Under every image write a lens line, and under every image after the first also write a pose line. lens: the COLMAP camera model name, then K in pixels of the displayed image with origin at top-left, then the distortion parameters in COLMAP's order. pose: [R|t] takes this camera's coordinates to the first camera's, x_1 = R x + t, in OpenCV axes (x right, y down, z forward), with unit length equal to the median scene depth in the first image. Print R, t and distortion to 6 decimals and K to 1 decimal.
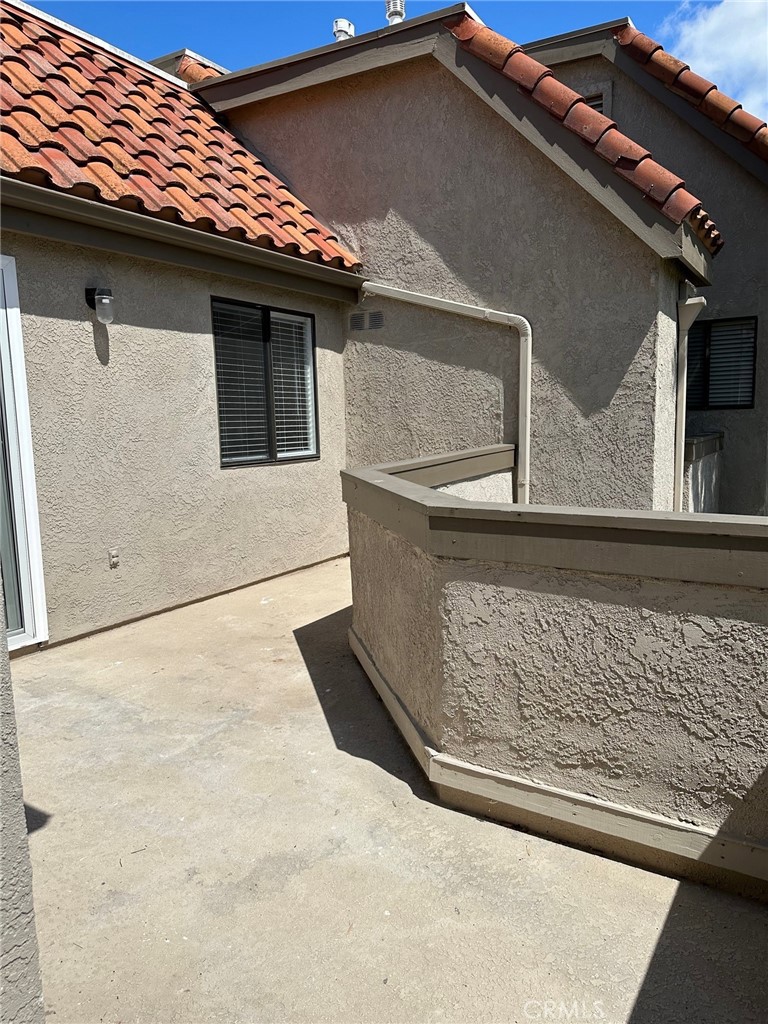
lens RADIAL K [[726.0, 0, 384.1], [0, 726.0, 510.5], [0, 0, 1]] dist [0.050839, -0.041934]
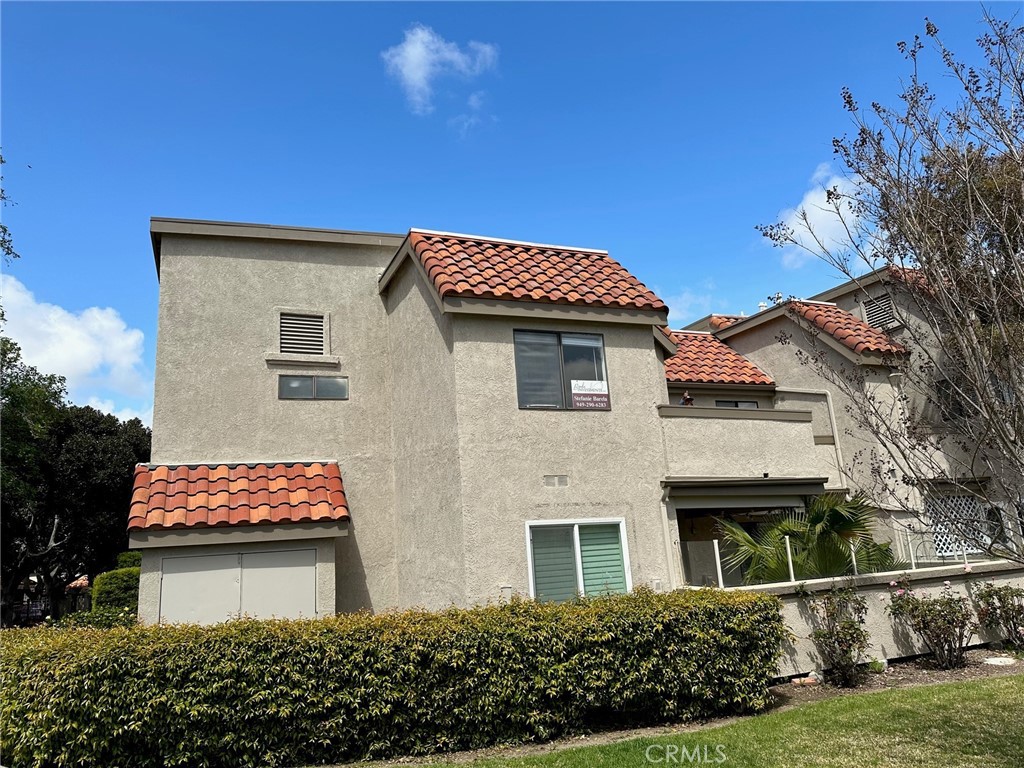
lens RADIAL K [[726.0, 0, 509.9], [0, 726.0, 380.3], [0, 0, 1]] dist [0.050839, -0.041934]
pose [[0.807918, -0.182008, -0.560483, 0.800764], [-0.018213, 0.942942, -0.332459, 0.667094], [0.589013, 0.278808, 0.758505, -1.888250]]
